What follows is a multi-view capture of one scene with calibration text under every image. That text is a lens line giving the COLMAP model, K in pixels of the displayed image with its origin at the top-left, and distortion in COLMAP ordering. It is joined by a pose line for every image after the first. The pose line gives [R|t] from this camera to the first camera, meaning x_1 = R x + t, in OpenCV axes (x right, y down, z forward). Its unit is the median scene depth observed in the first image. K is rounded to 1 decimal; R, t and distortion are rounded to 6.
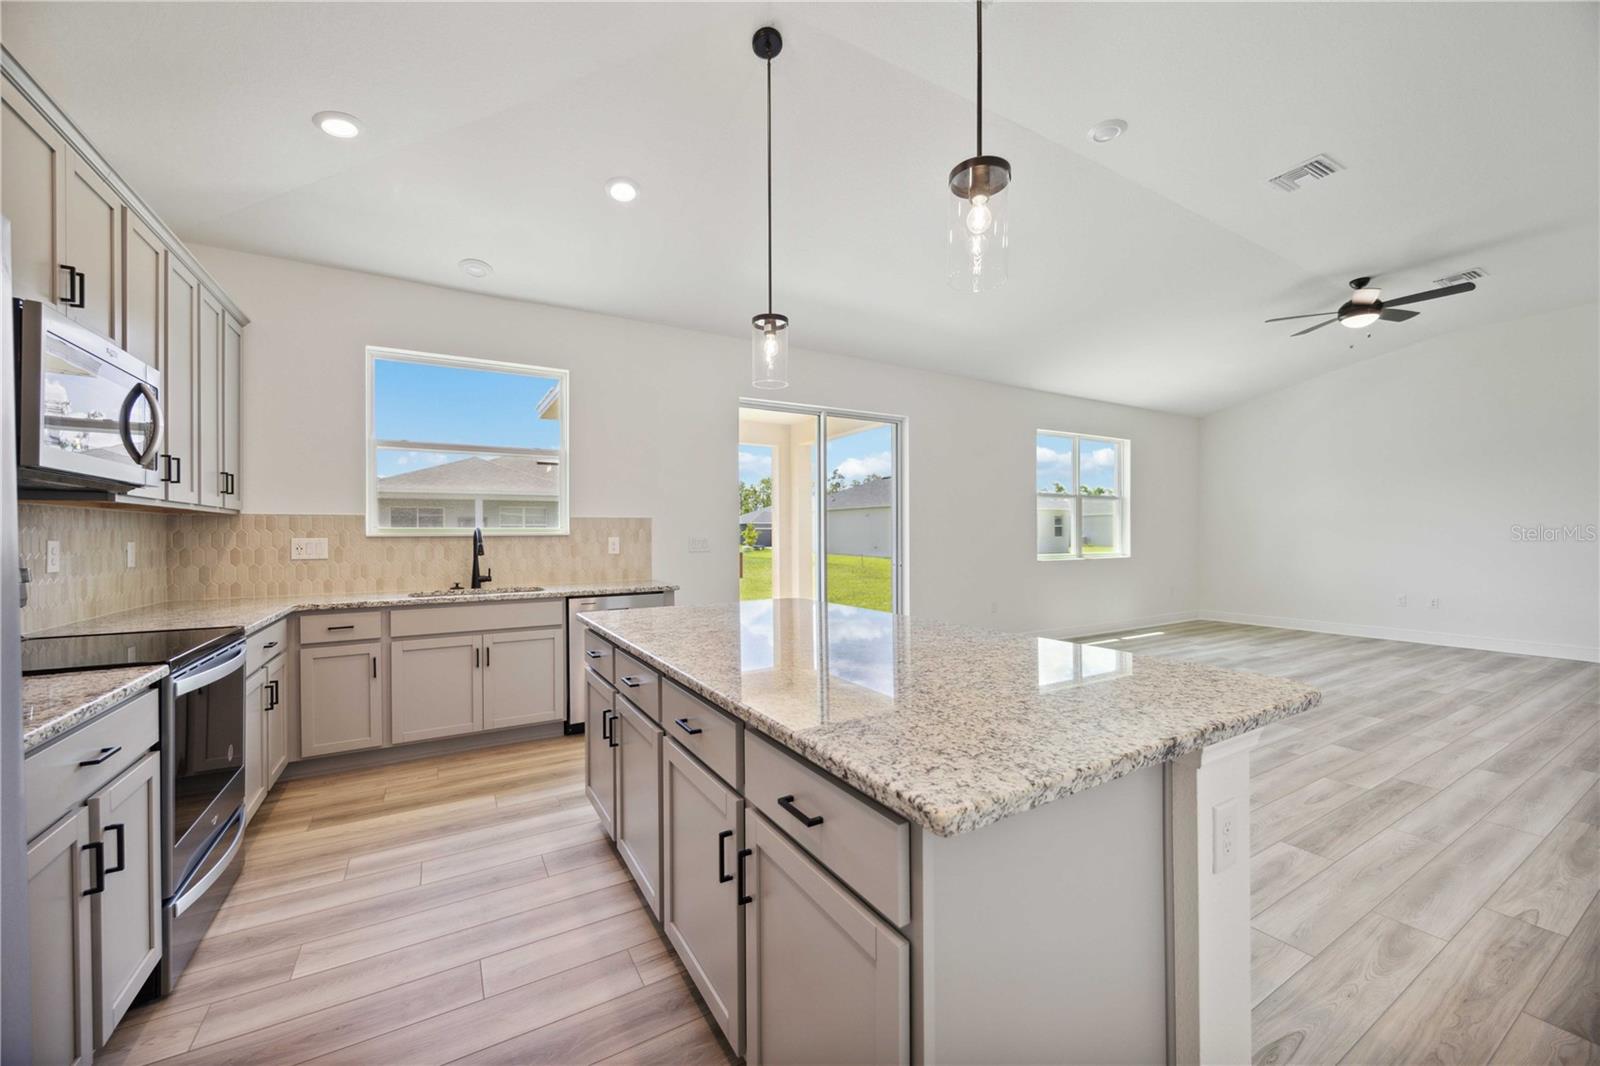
lens RADIAL K [[620.8, 0, 805.4], [0, 620.8, 534.4], [0, 0, 1]] dist [-0.003448, 0.000206]
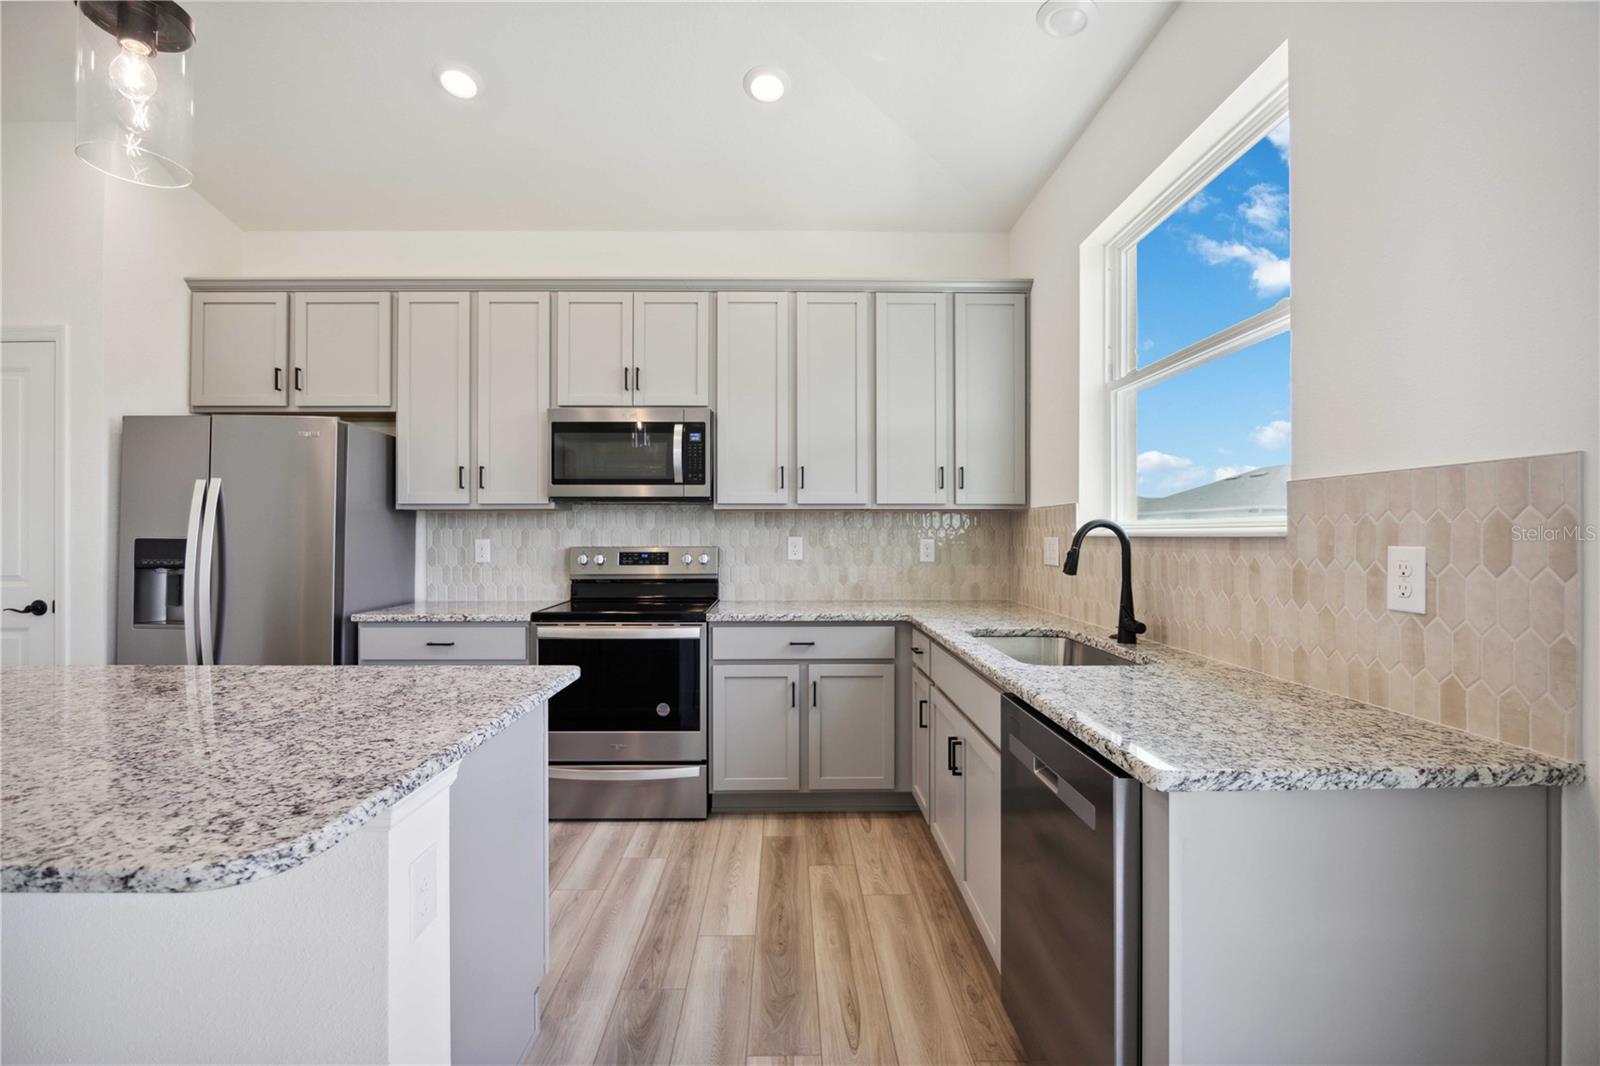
lens RADIAL K [[698.5, 0, 795.4], [0, 698.5, 533.9], [0, 0, 1]] dist [-0.016814, 0.001233]
pose [[-0.504207, 0.008493, -0.863541, 0.093239], [0.005664, 0.999963, 0.006528, -0.005336], [0.863564, -0.001599, -0.504237, 1.287849]]
